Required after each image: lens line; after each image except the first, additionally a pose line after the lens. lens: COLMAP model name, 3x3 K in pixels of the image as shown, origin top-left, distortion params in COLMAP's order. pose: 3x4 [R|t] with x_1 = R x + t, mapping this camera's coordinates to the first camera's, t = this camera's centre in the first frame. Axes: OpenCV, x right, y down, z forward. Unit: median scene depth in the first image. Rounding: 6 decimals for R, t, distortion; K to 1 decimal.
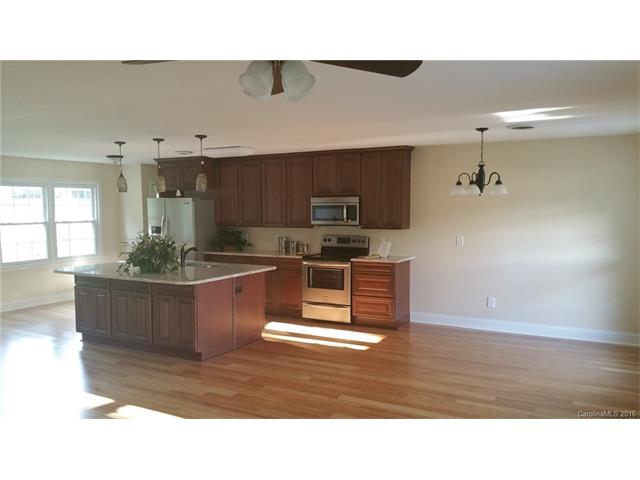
lens RADIAL K [[510.1, 0, 320.0], [0, 510.1, 240.0], [0, 0, 1]] dist [0.097327, -0.131521]
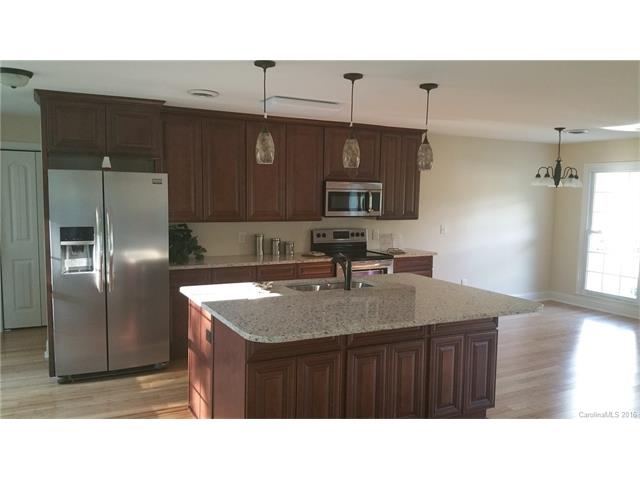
lens RADIAL K [[510.1, 0, 320.0], [0, 510.1, 240.0], [0, 0, 1]] dist [0.097327, -0.131521]
pose [[0.558037, -0.062138, 0.827486, -0.665670], [0.034086, 0.998067, 0.051961, -0.035221], [-0.829116, -0.000790, 0.559077, 0.576476]]
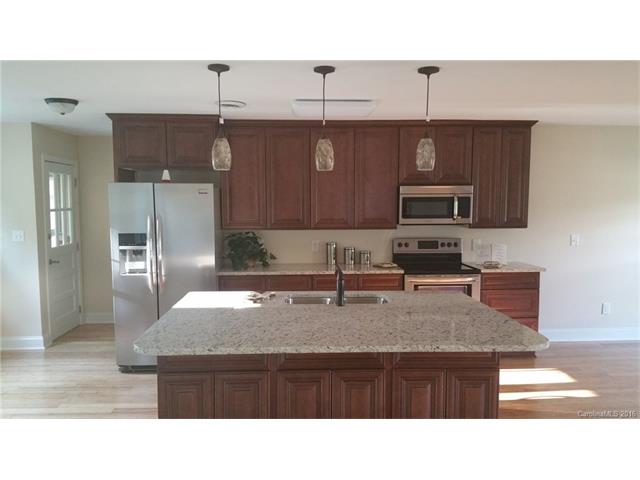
lens RADIAL K [[510.1, 0, 320.0], [0, 510.1, 240.0], [0, 0, 1]] dist [0.097327, -0.131521]
pose [[0.850114, -0.039363, 0.525125, -0.485508], [0.032734, 0.999224, 0.021909, -0.027655], [-0.525580, -0.001436, 0.850743, 0.455920]]
